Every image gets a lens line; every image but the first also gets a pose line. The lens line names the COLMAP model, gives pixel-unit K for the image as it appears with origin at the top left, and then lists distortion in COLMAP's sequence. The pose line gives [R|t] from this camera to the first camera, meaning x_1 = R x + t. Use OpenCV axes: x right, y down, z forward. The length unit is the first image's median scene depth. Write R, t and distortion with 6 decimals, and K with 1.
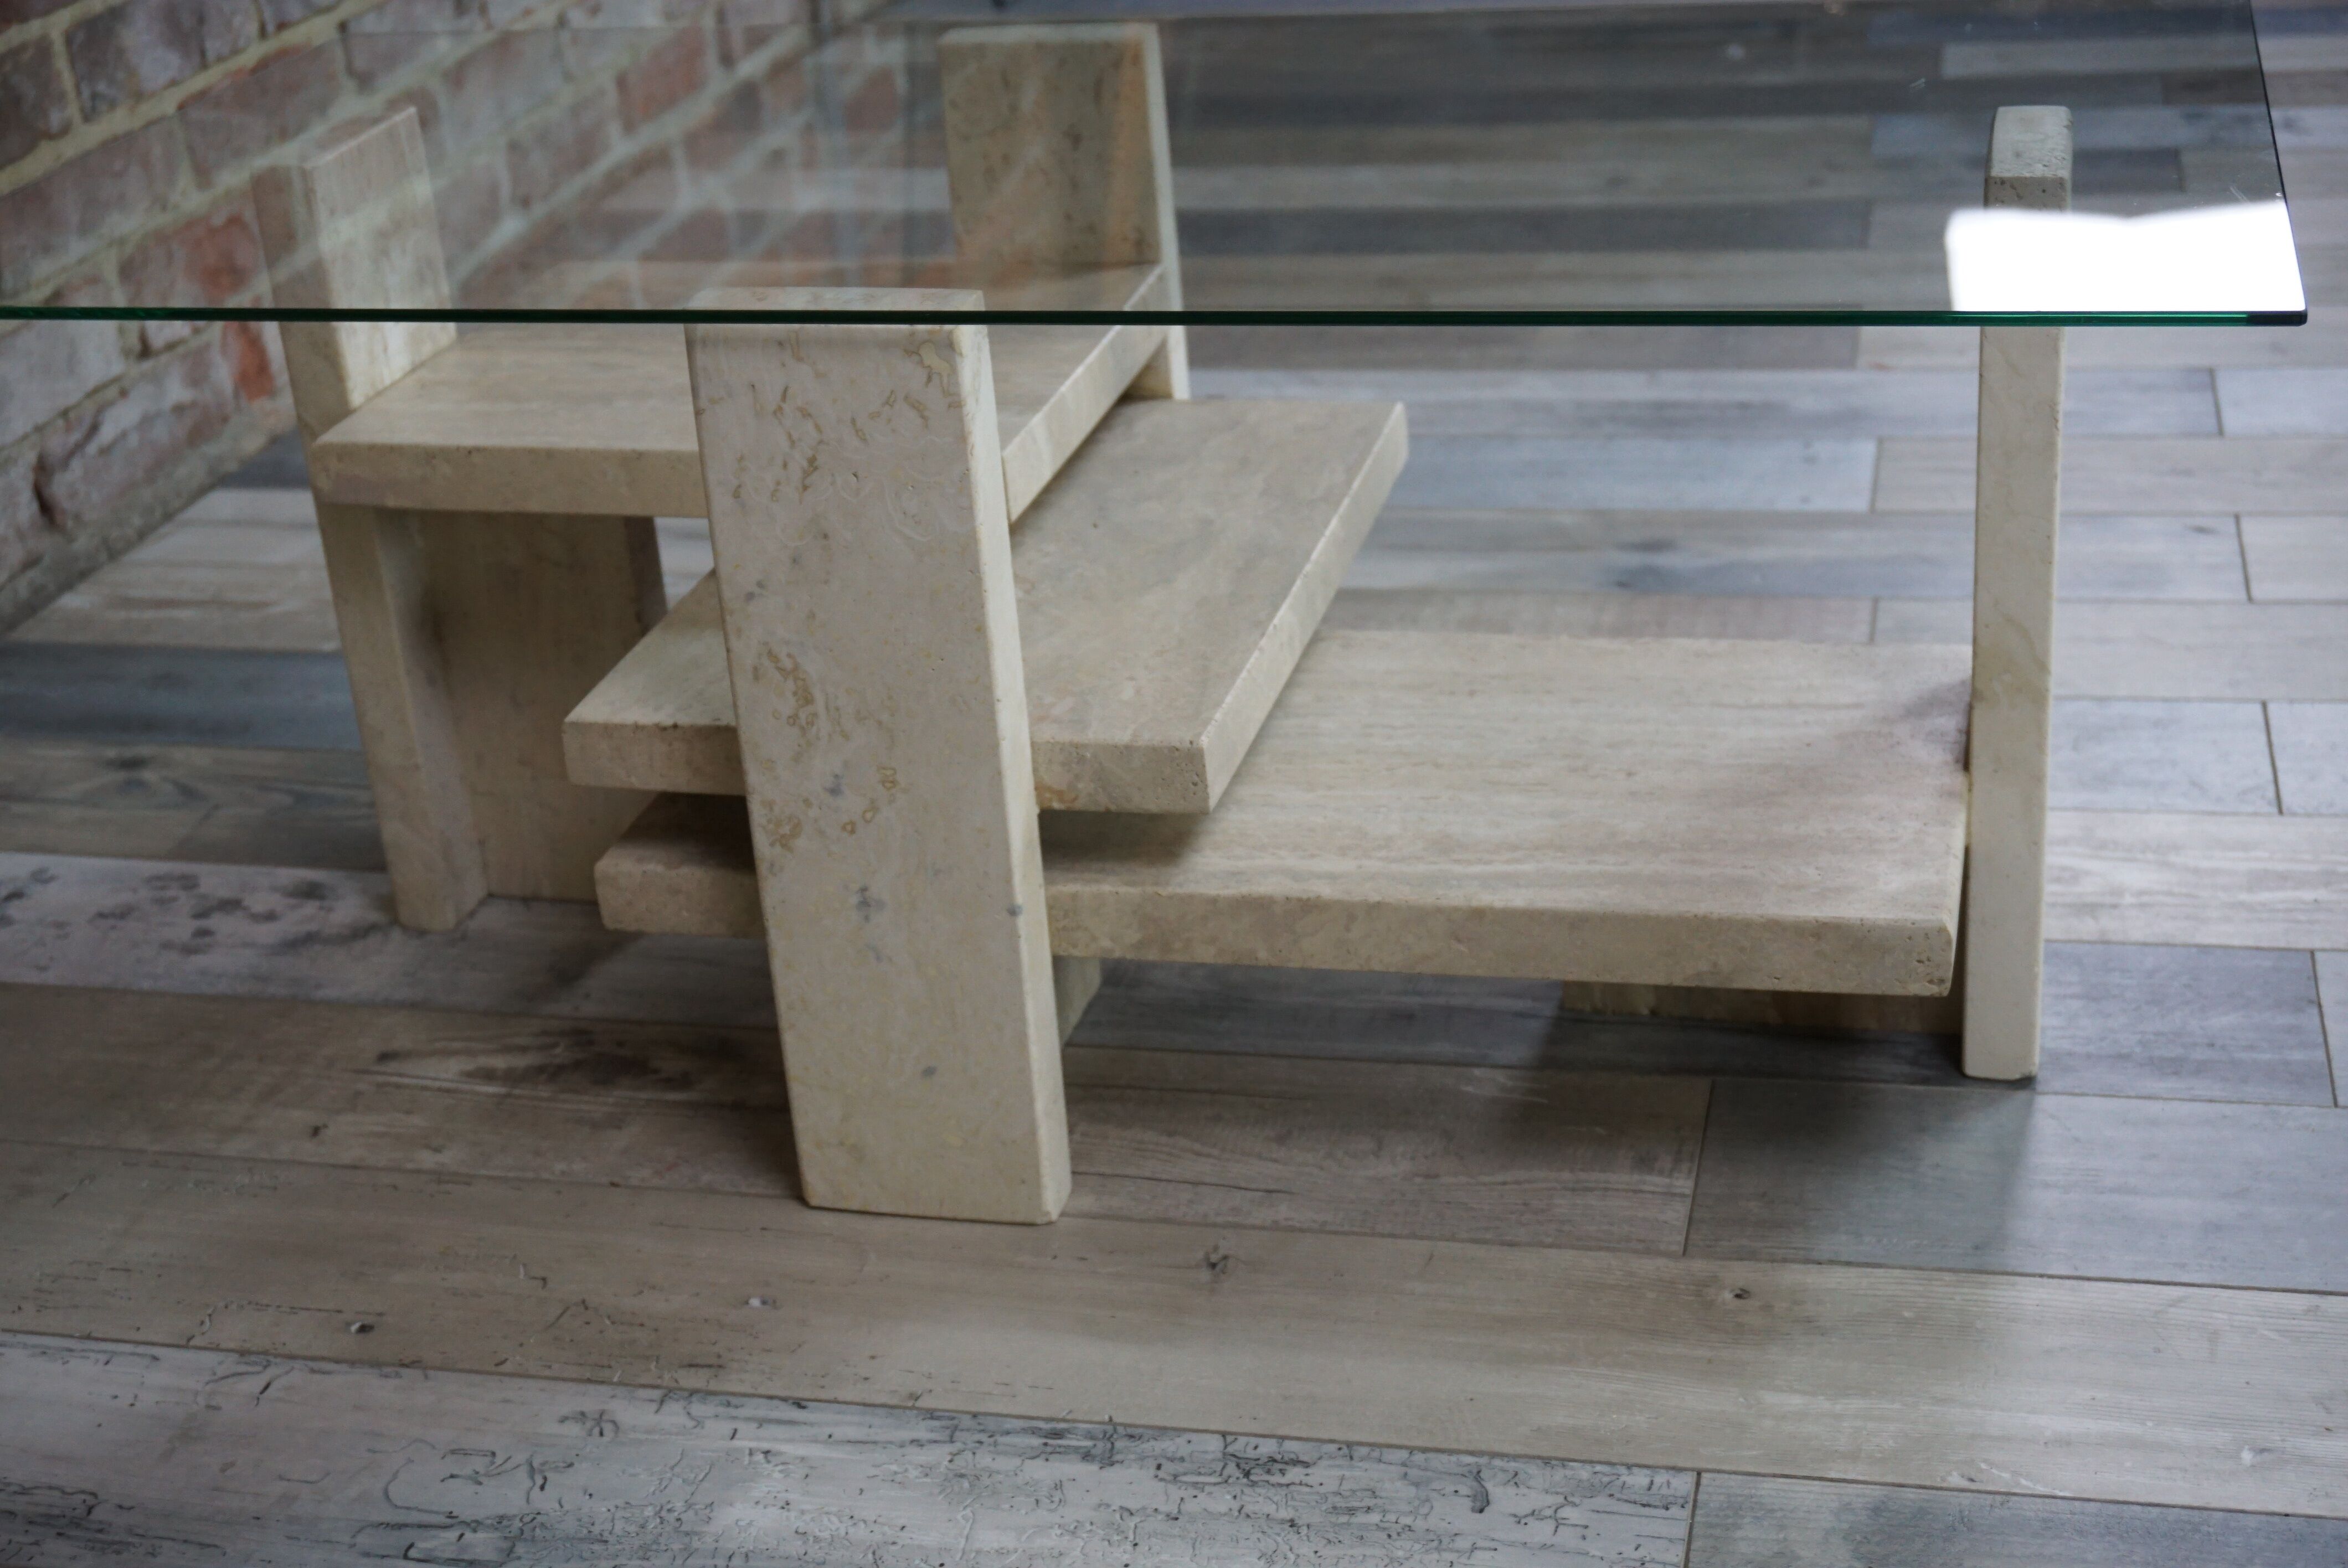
lens RADIAL K [[3277.4, 0, 1197.9], [0, 3277.4, 761.5], [0, 0, 1]] dist [0.020695, 0.000000]
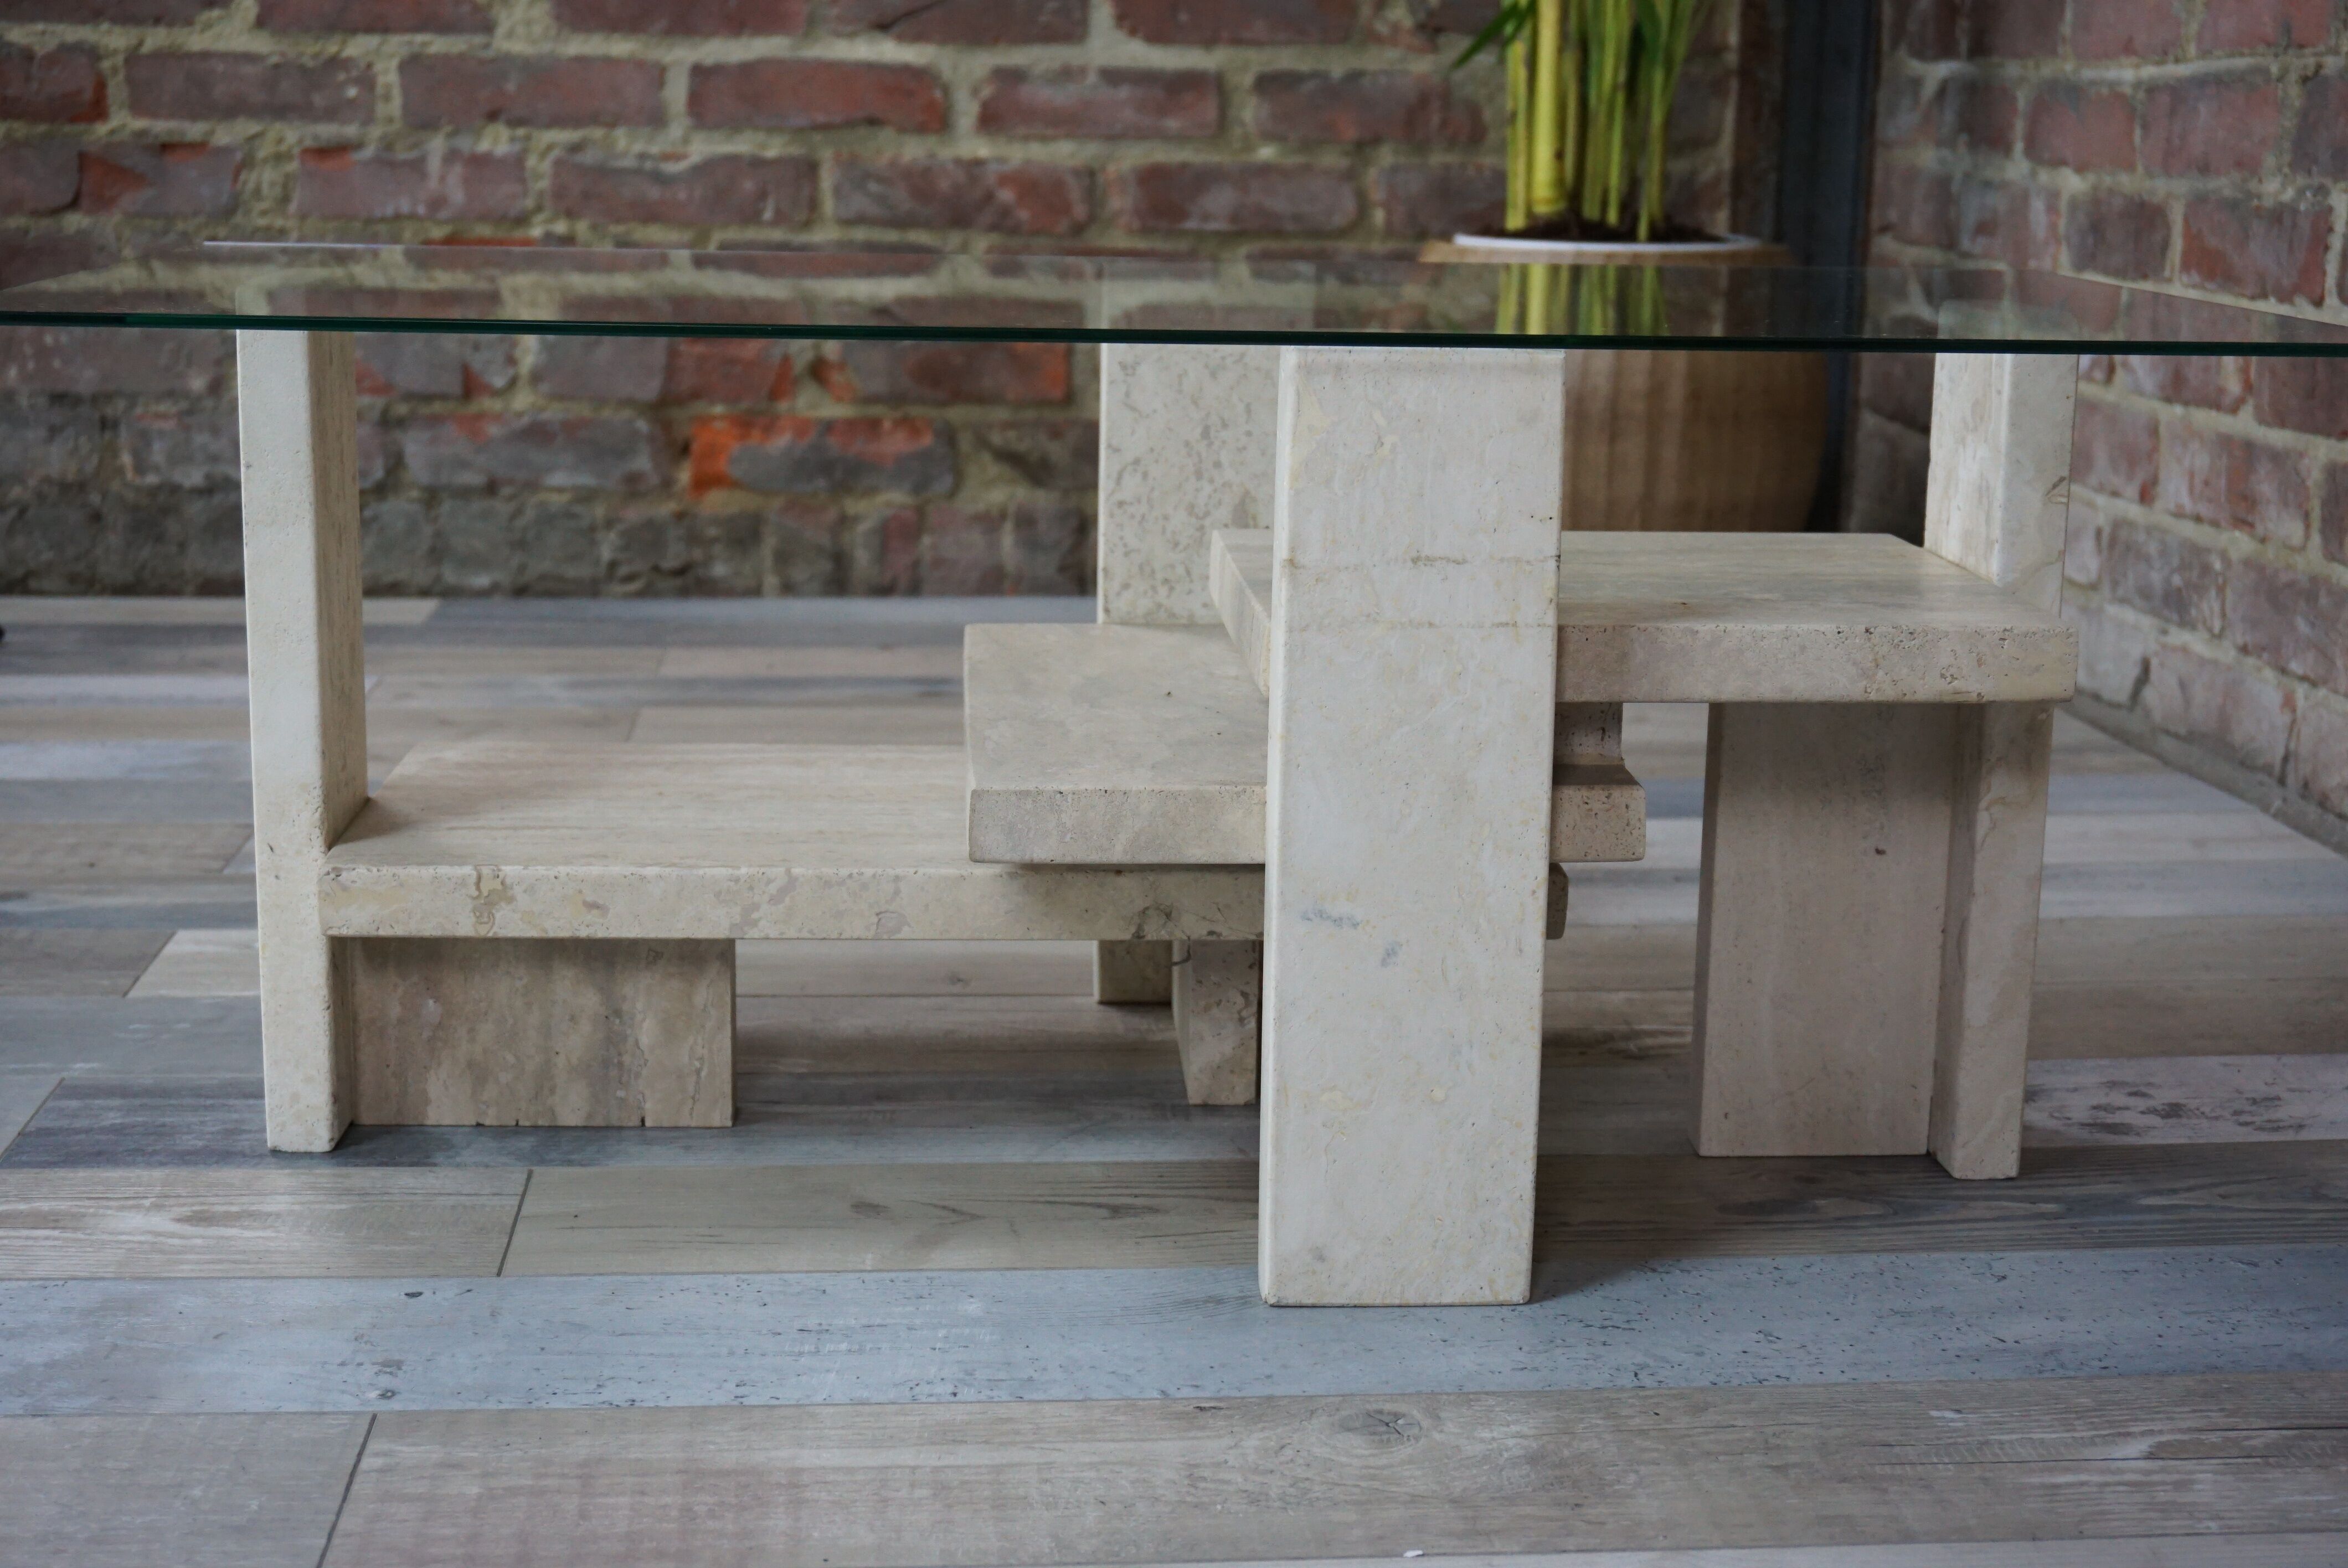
lens RADIAL K [[3277.4, 0, 1128.5], [0, 3277.4, 815.1], [0, 0, 1]] dist [0.020695, 0.000000]
pose [[-0.952068, 0.123847, -0.279692, 0.317309], [-0.074947, 0.792051, 0.605837, -0.748444], [0.296561, 0.597760, -0.744805, 2.033200]]
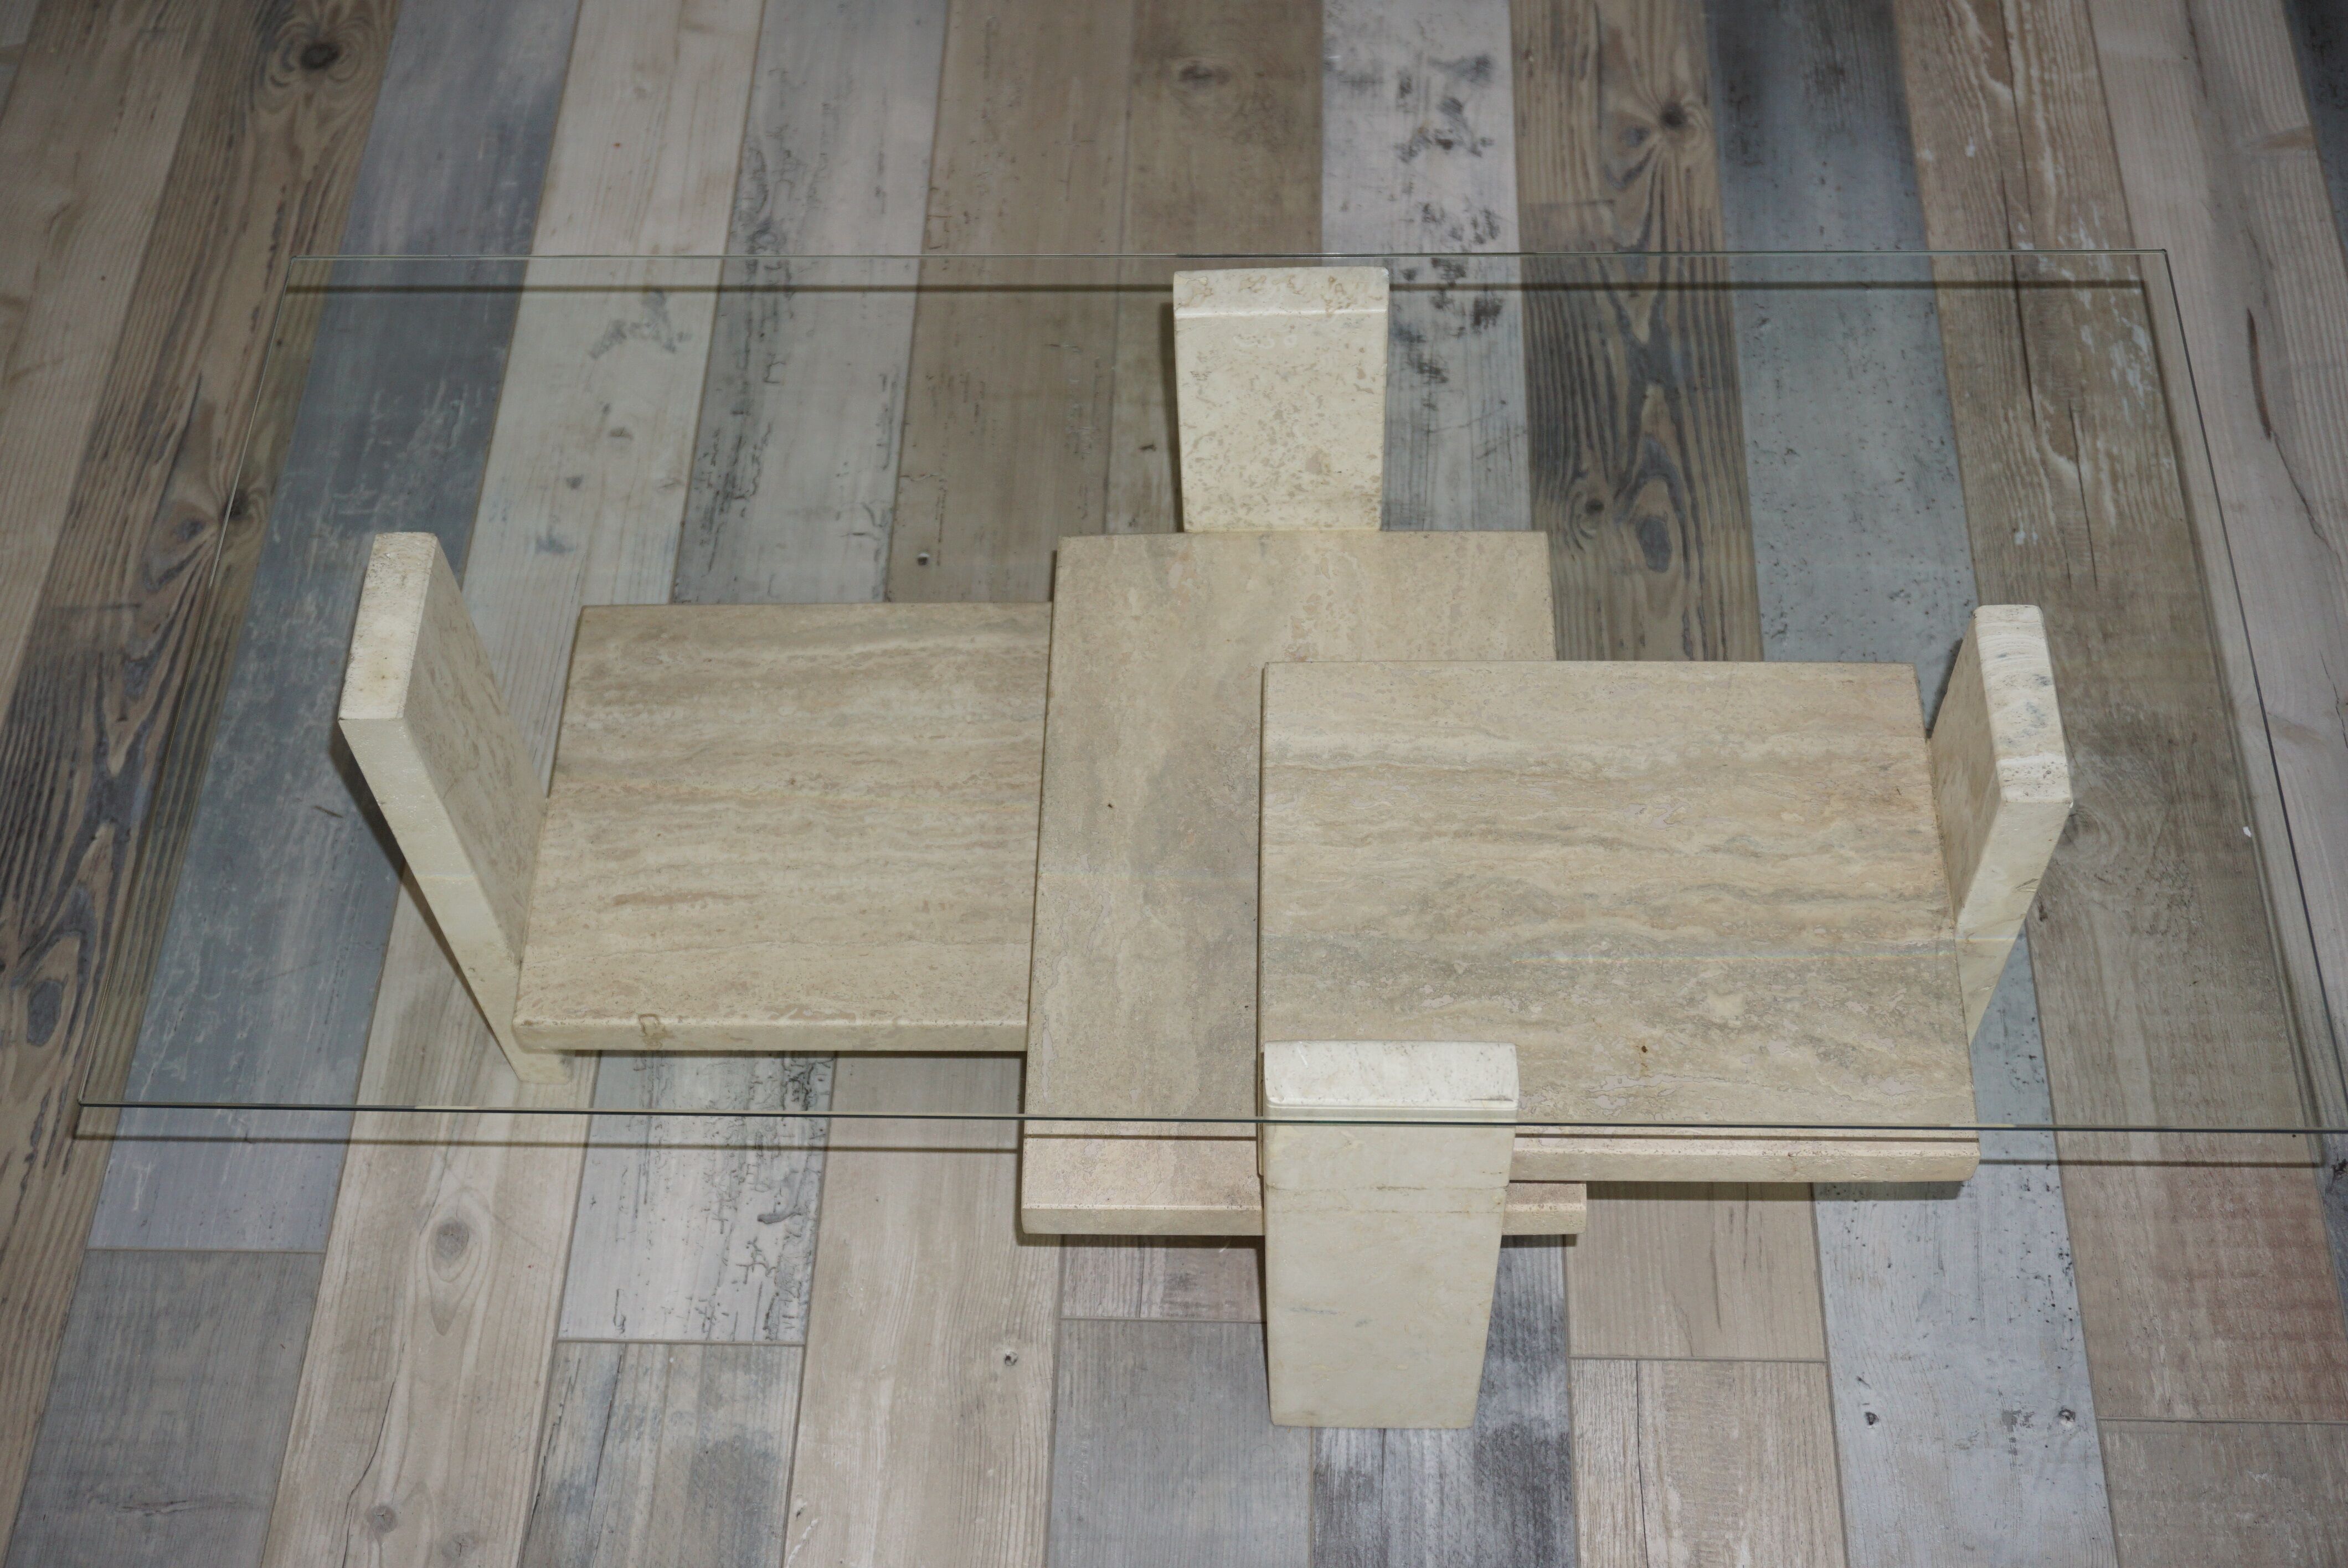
lens RADIAL K [[2861.9, 0, 1175.2], [0, 2861.9, 766.3], [0, 0, 1]] dist [0.011677, 0.000000]
pose [[0.196302, 0.860716, -0.469716, 0.528838], [-0.383678, 0.508266, 0.771010, -0.927780], [0.902362, 0.028868, 0.430011, 0.516396]]
